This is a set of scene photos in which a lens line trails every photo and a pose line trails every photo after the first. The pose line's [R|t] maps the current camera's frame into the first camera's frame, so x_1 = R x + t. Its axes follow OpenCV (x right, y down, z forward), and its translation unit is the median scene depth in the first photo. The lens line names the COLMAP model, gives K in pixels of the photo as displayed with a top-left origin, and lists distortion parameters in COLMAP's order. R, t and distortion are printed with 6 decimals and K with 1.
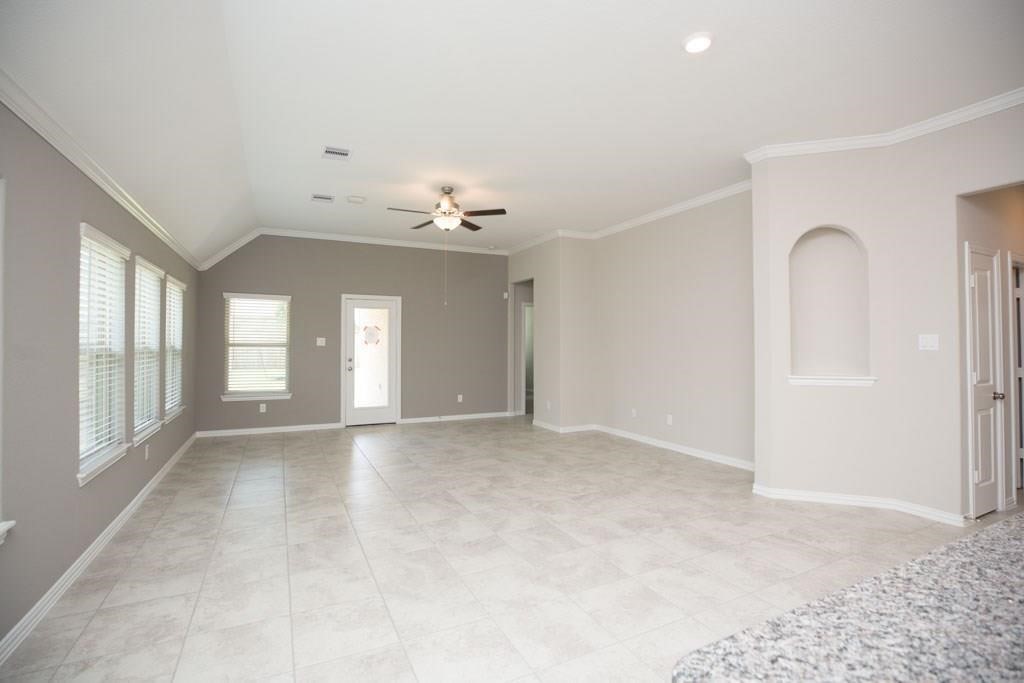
lens RADIAL K [[471.5, 0, 508.3], [0, 471.5, 335.9], [0, 0, 1]] dist [-0.041505, 0.012749]
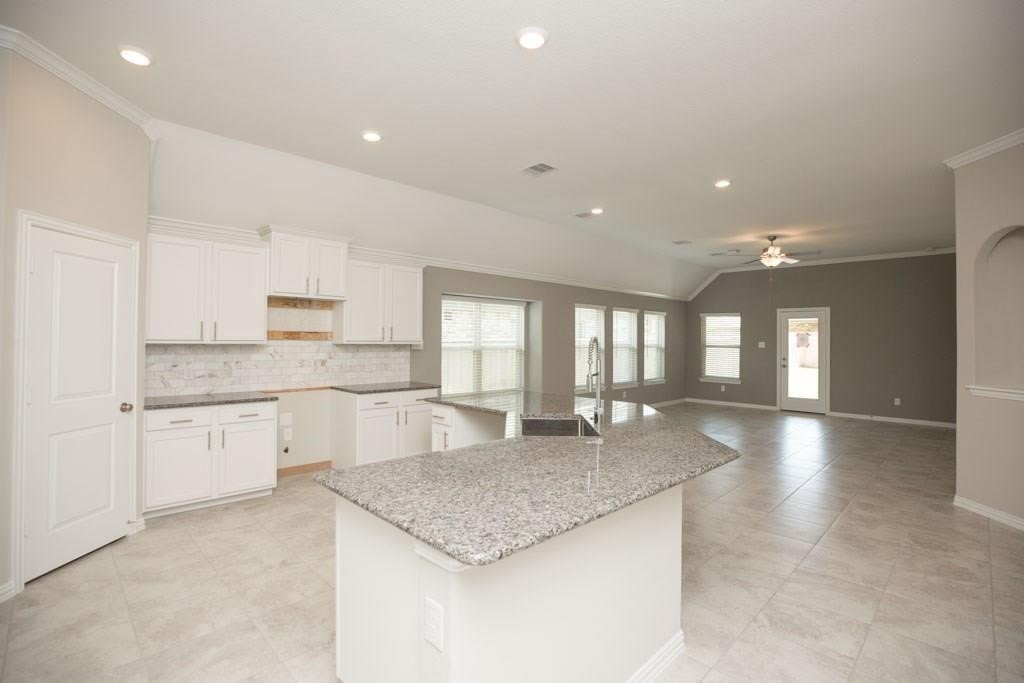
lens RADIAL K [[481.1, 0, 510.5], [0, 481.1, 336.4], [0, 0, 1]] dist [-0.039821, 0.012206]
pose [[0.315784, -0.004545, -0.948820, 0.743336], [0.004589, 0.999984, -0.003263, -0.011878], [0.948820, -0.003324, 0.315800, -0.144666]]
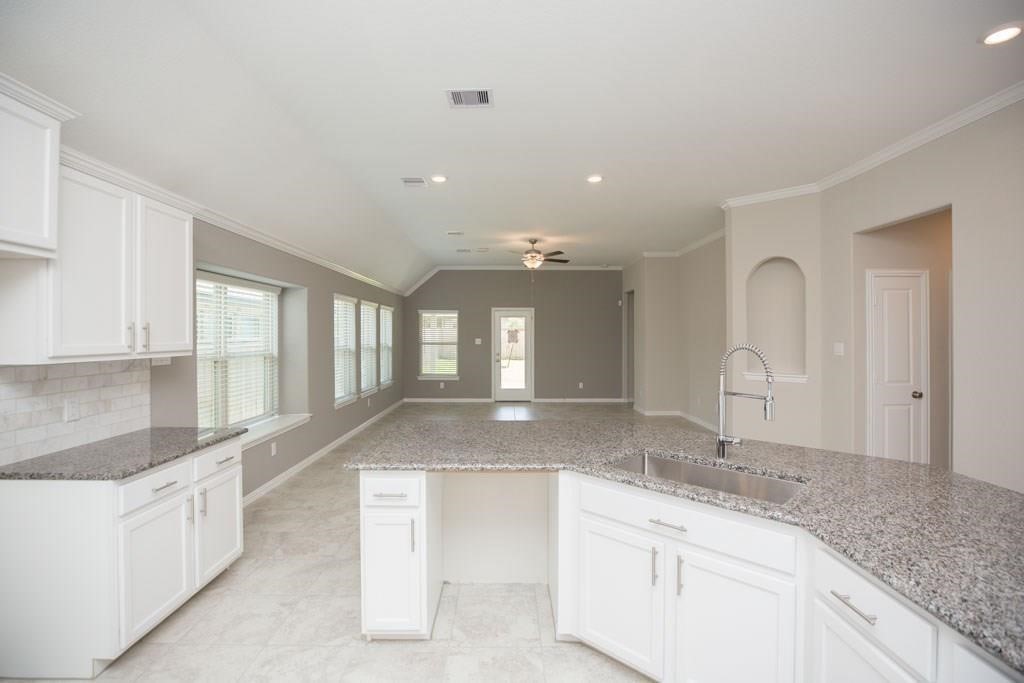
lens RADIAL K [[476.6, 0, 511.9], [0, 476.6, 336.6], [0, 0, 1]] dist [-0.044093, 0.012481]
pose [[0.902111, 0.000002, -0.431505, 0.350855], [0.007192, 0.999861, 0.015040, -0.025372], [0.431445, -0.016671, 0.901985, -0.295725]]
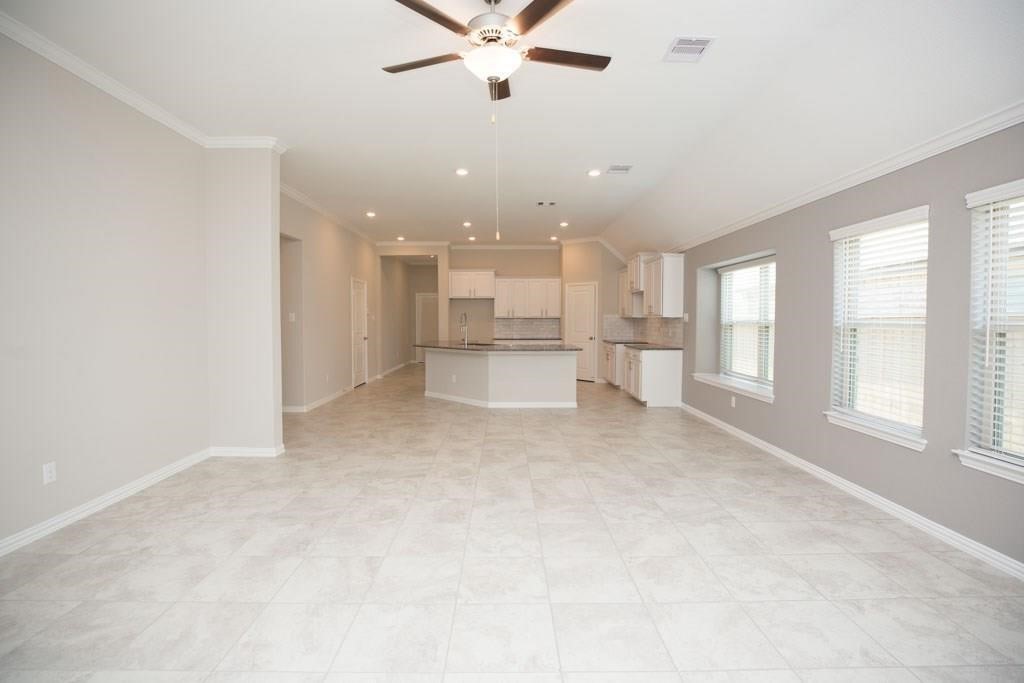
lens RADIAL K [[476.6, 0, 511.9], [0, 476.6, 336.6], [0, 0, 1]] dist [-0.044093, 0.012481]
pose [[-0.899381, -0.013523, 0.436957, -0.277045], [-0.005141, 0.999780, 0.020358, 0.019727], [-0.437135, 0.016063, -0.899252, 1.088756]]
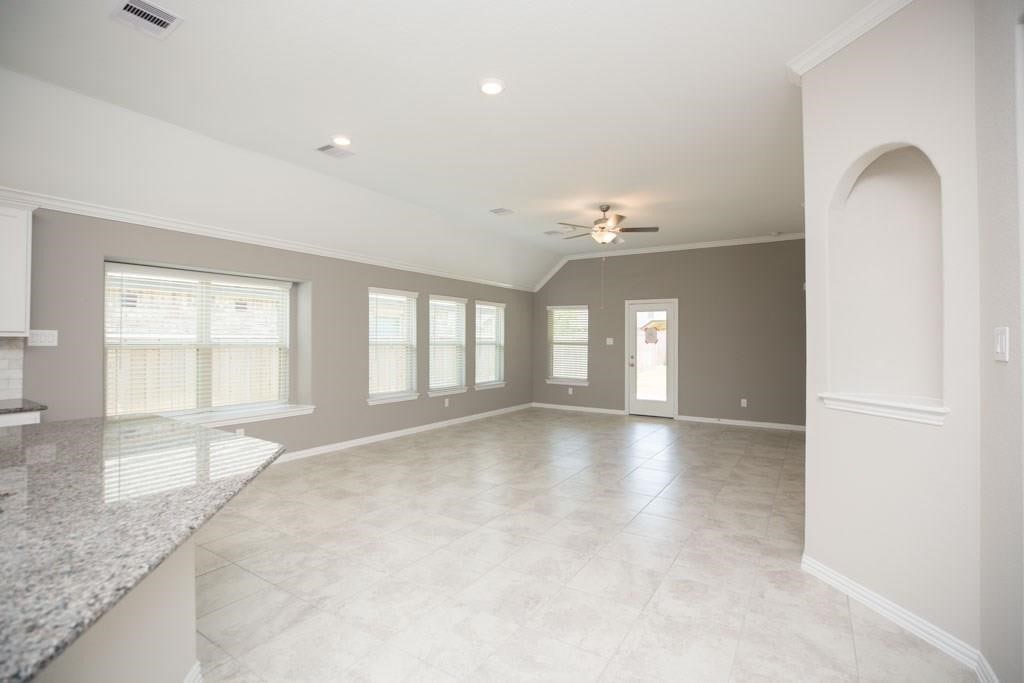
lens RADIAL K [[476.6, 0, 511.9], [0, 476.6, 336.6], [0, 0, 1]] dist [-0.044093, 0.012481]
pose [[0.512242, -0.006030, -0.858820, 0.569218], [0.006558, 0.999974, -0.003110, 0.002699], [0.858816, -0.004039, 0.512268, 0.166646]]
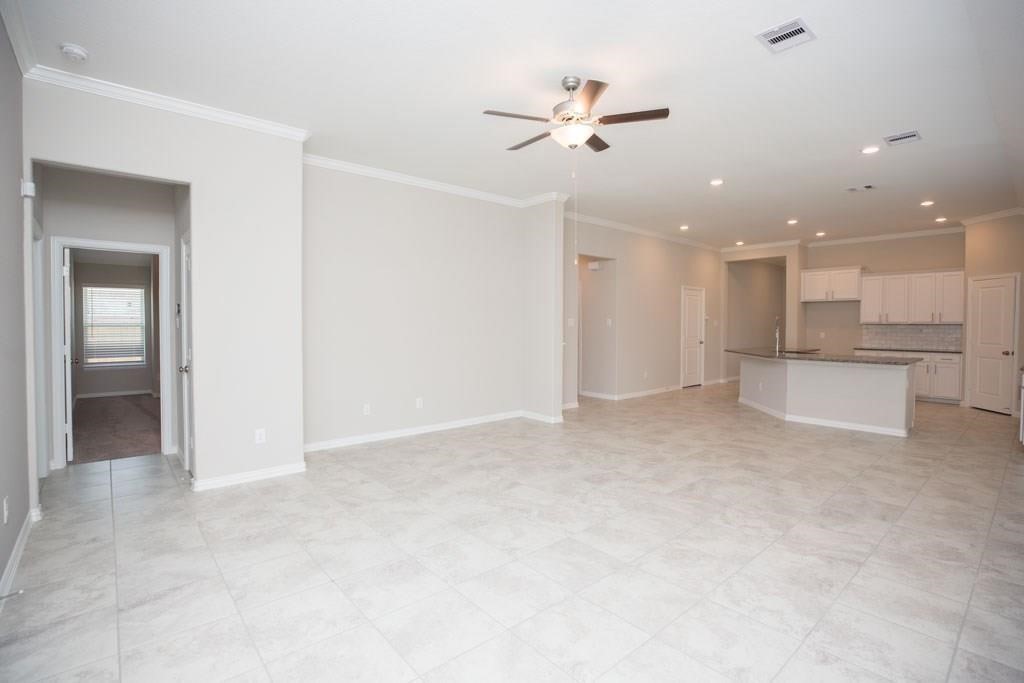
lens RADIAL K [[476.6, 0, 511.9], [0, 476.6, 336.6], [0, 0, 1]] dist [-0.044093, 0.012481]
pose [[-0.256136, -0.025567, 0.966303, -0.564654], [-0.019872, 0.999578, 0.021180, 0.018158], [-0.966437, -0.013777, -0.256536, 0.952328]]
